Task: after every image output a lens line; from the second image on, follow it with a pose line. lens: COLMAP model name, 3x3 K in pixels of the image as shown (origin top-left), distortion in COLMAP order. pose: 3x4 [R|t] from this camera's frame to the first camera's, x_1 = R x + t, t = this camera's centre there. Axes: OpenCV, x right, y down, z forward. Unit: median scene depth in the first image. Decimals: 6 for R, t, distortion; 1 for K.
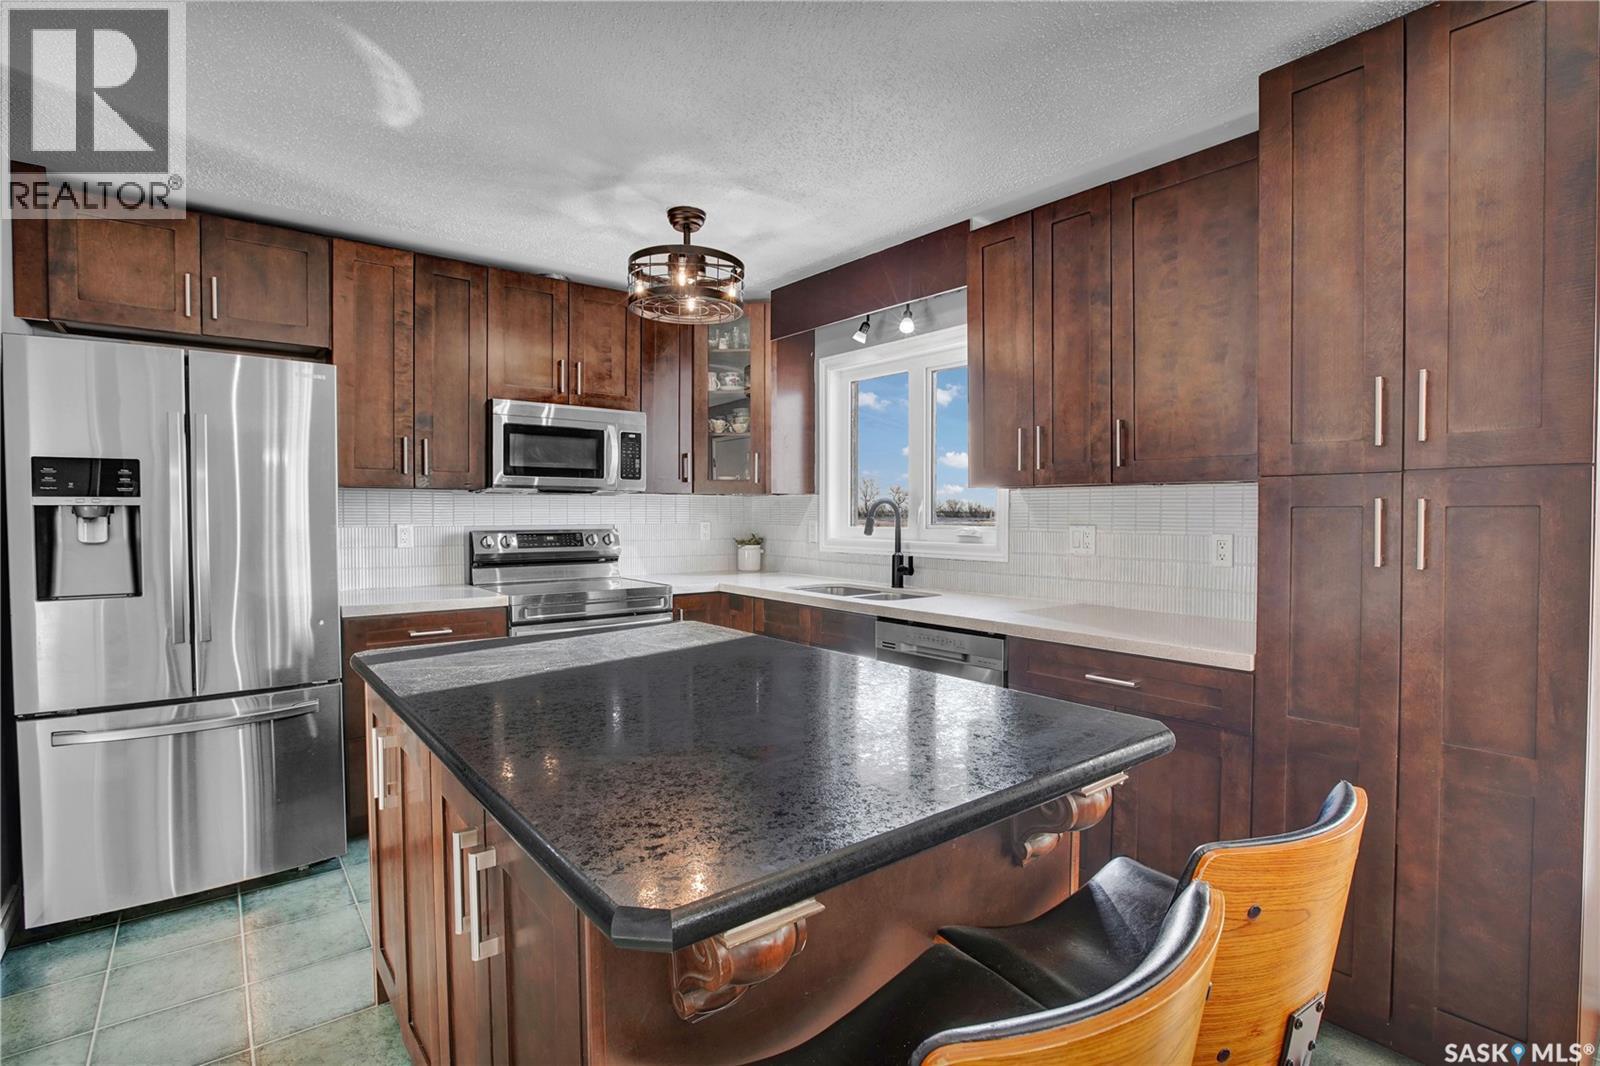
lens RADIAL K [[756.4, 0, 800.0], [0, 756.4, 533.0], [0, 0, 1]] dist [-0.028182, 0.000787]
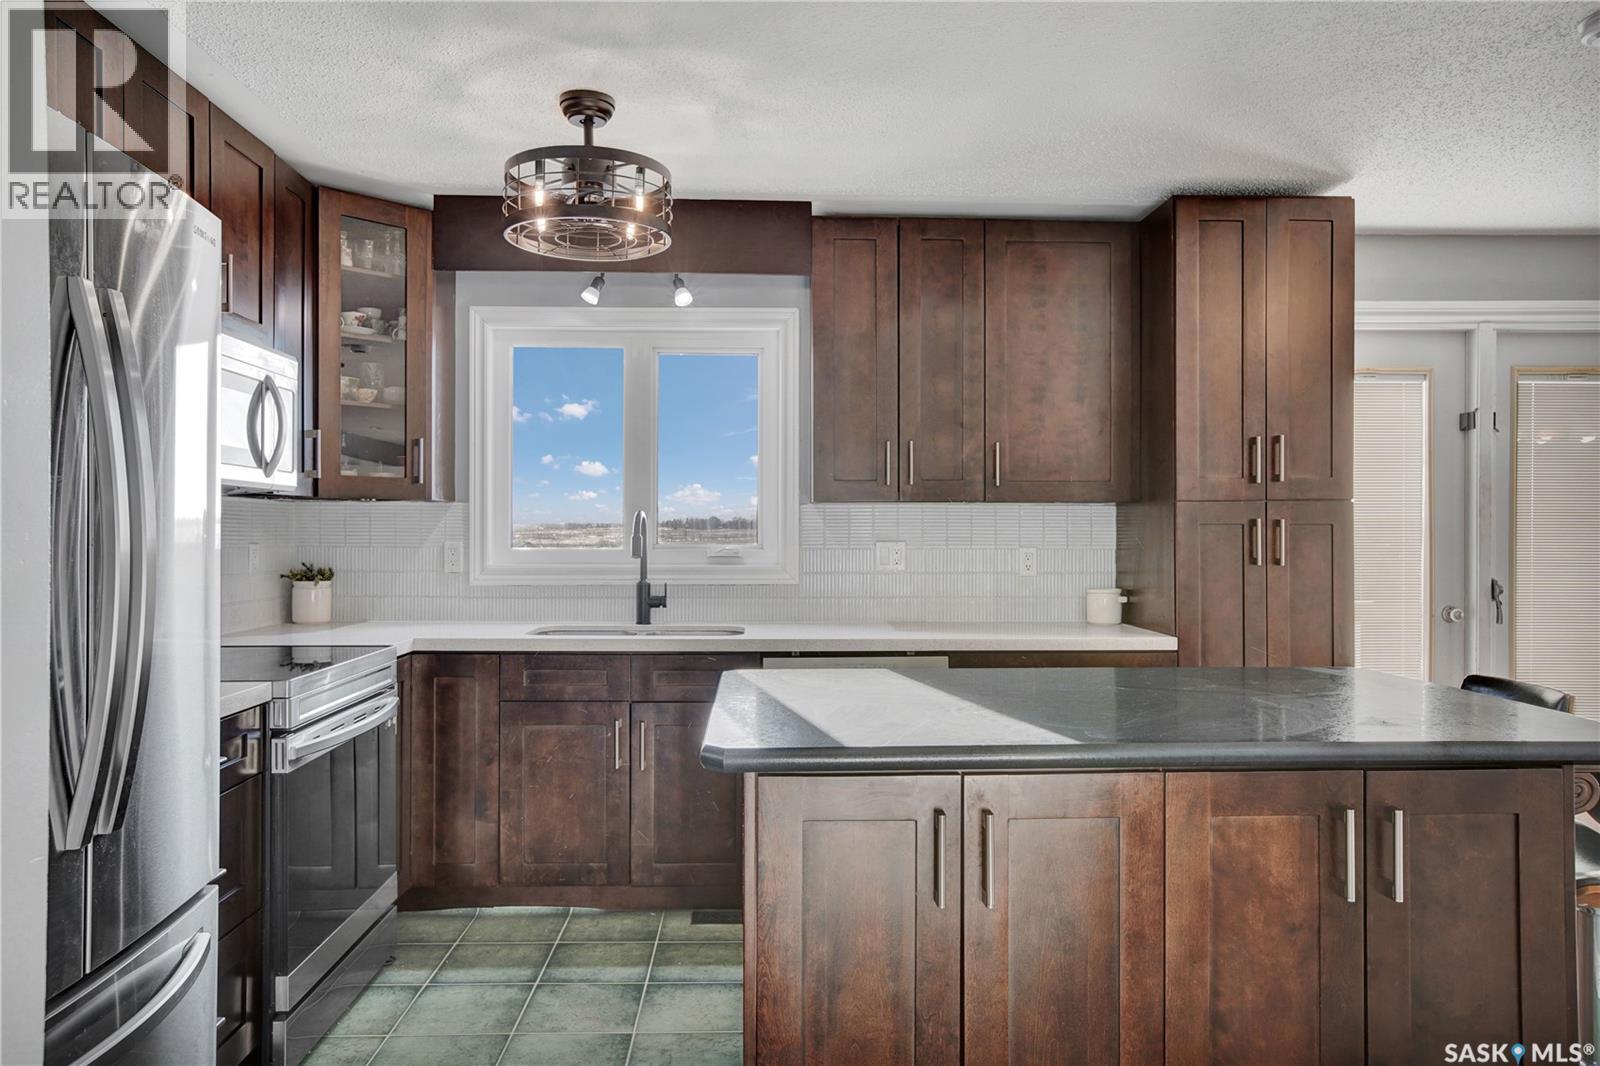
lens RADIAL K [[1060.7, 0, 800.0], [0, 1060.7, 533.0], [0, 0, 1]] dist [-0.046723, -0.000034]
pose [[0.609637, -0.001933, 0.792679, -0.858410], [0.020504, 0.999701, -0.013332, -0.006009], [-0.792416, 0.024380, 0.609494, 0.274534]]
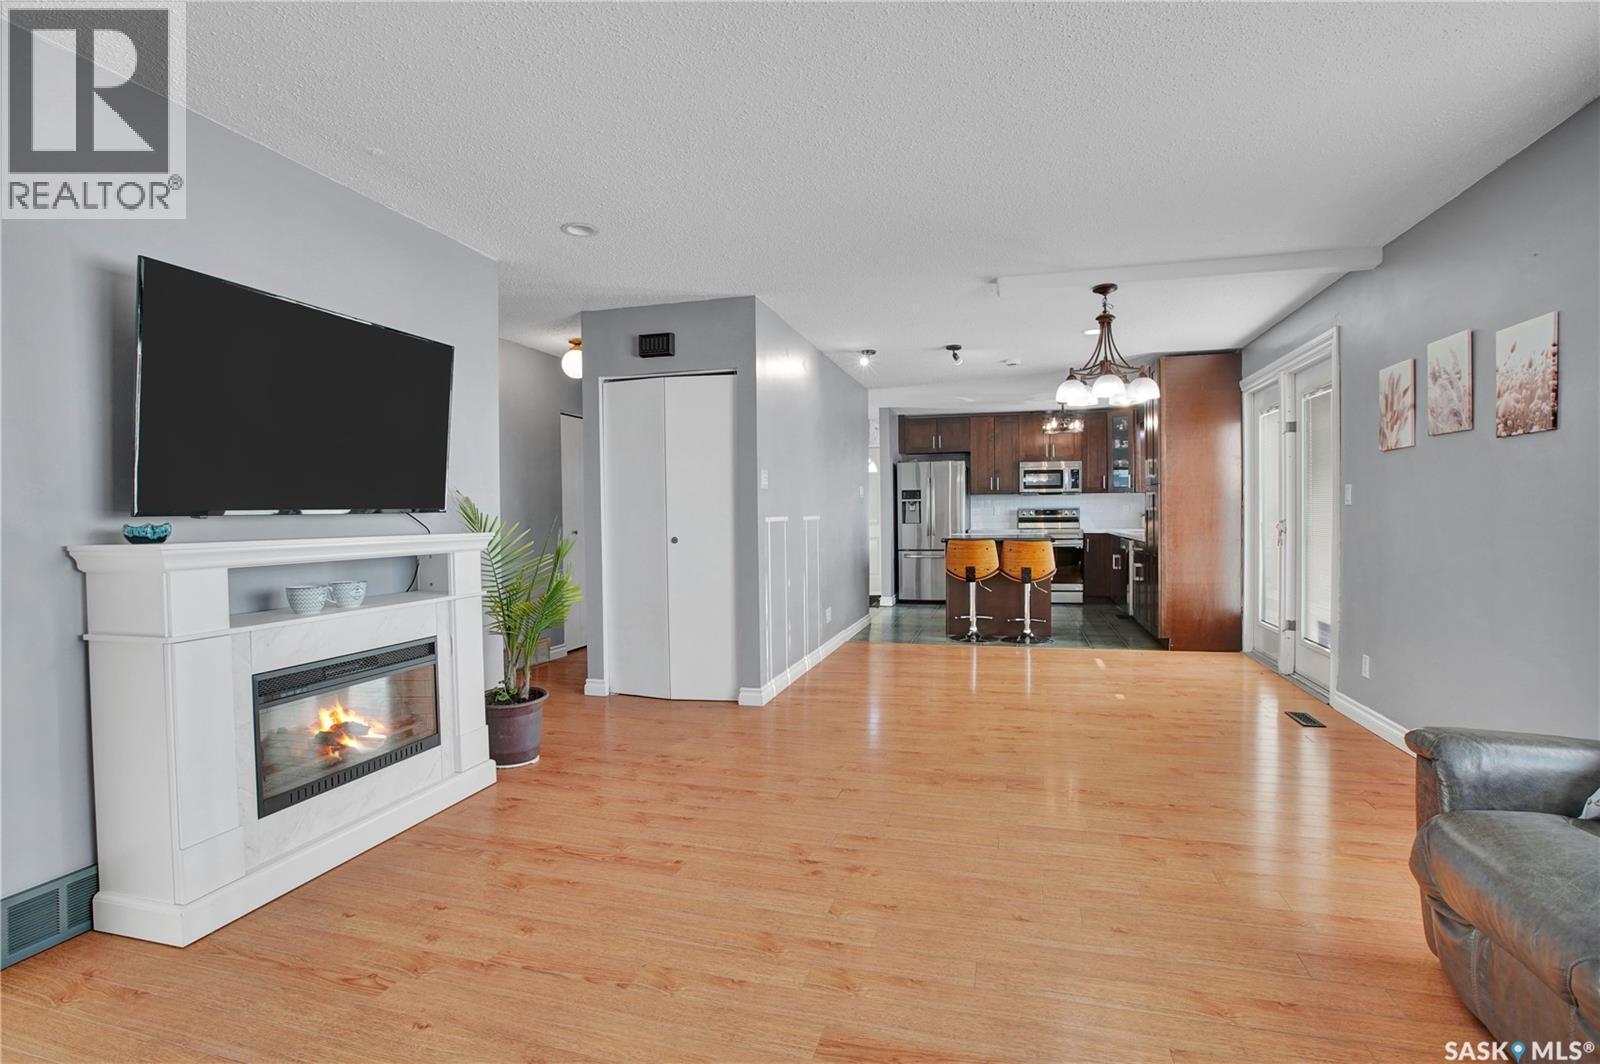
lens RADIAL K [[756.4, 0, 800.0], [0, 756.4, 532.0], [0, 0, 1]] dist [-0.028182, 0.000787]
pose [[0.585899, 0.012299, -0.810291, 1.517313], [-0.011054, 0.999913, 0.007184, 0.079875], [0.810309, 0.004748, 0.585984, -1.437123]]
